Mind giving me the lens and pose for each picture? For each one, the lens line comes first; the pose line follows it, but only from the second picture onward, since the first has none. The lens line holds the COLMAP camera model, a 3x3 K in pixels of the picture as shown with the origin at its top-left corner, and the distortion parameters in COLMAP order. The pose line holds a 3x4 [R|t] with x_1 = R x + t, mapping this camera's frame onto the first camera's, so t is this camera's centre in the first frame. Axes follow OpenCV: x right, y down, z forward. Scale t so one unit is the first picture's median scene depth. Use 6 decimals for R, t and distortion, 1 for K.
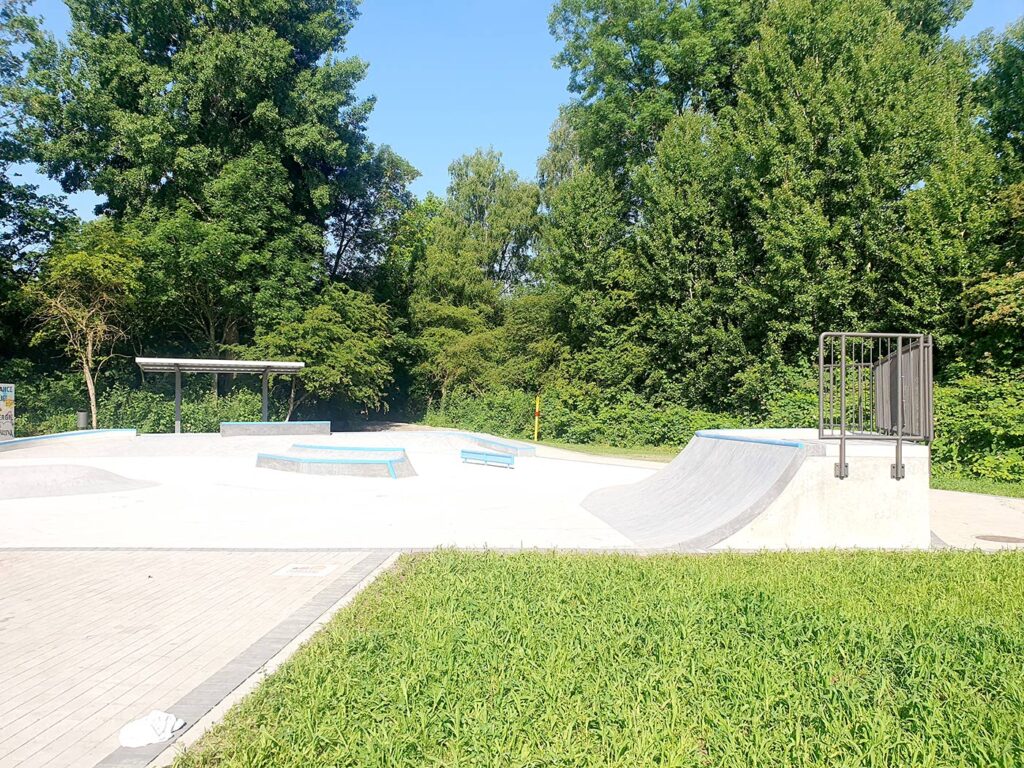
lens RADIAL K [[783.5, 0, 476.7], [0, 783.5, 401.2], [0, 0, 1]] dist [0.035605, 0.001324]
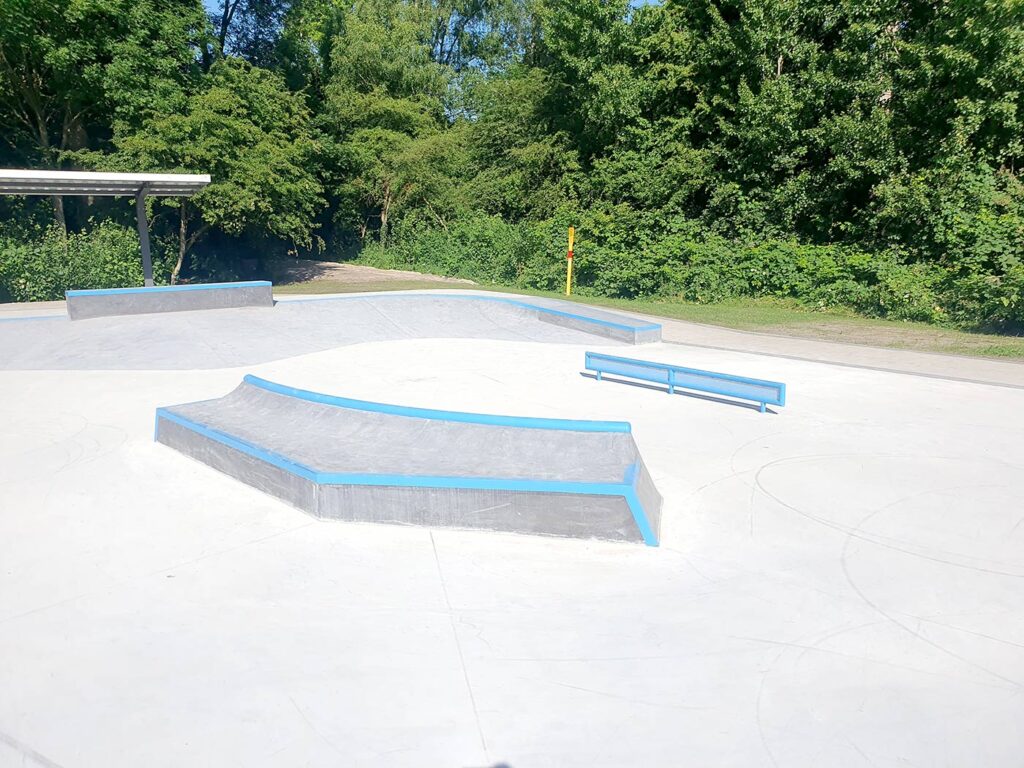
lens RADIAL K [[815.2, 0, 488.3], [0, 815.2, 400.8], [0, 0, 1]] dist [0.013262, -0.001851]
pose [[0.990159, -0.048193, 0.131386, -0.077038], [0.019245, 0.976806, 0.213259, -0.008719], [-0.138616, -0.208632, 0.968121, 0.265559]]
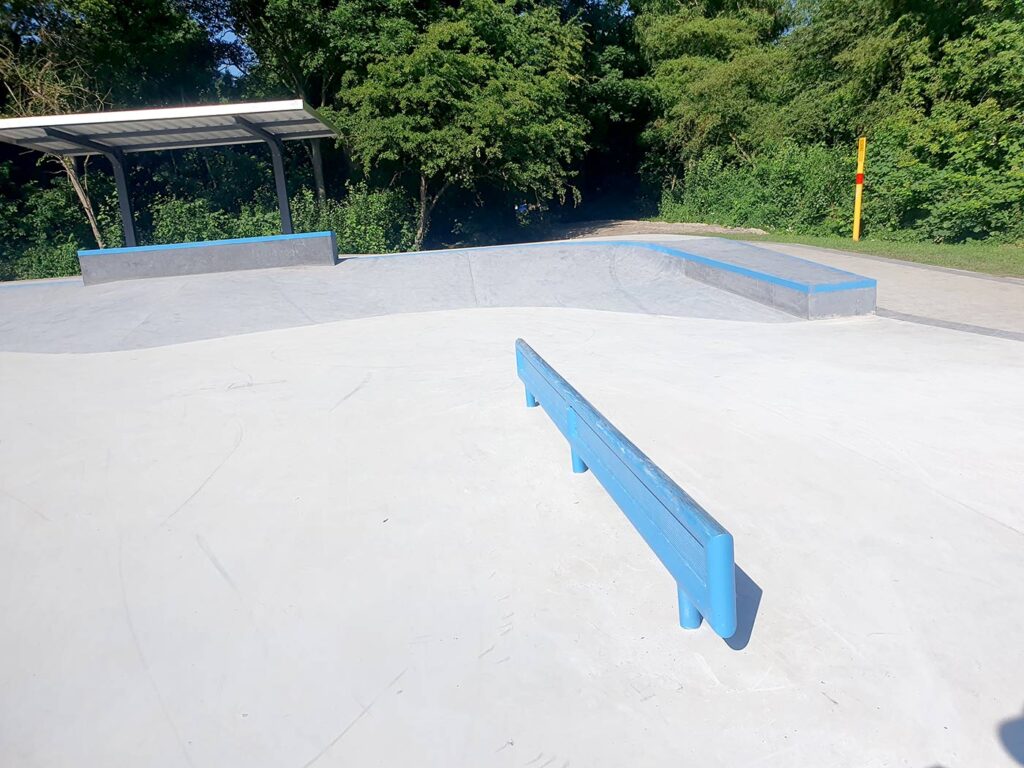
lens RADIAL K [[815.2, 0, 488.3], [0, 815.2, 400.8], [0, 0, 1]] dist [0.013262, -0.001851]
pose [[0.947532, -0.003386, -0.319644, 0.020703], [0.080262, 0.970431, 0.227644, 0.014439], [0.309422, -0.241355, 0.919786, 0.409276]]
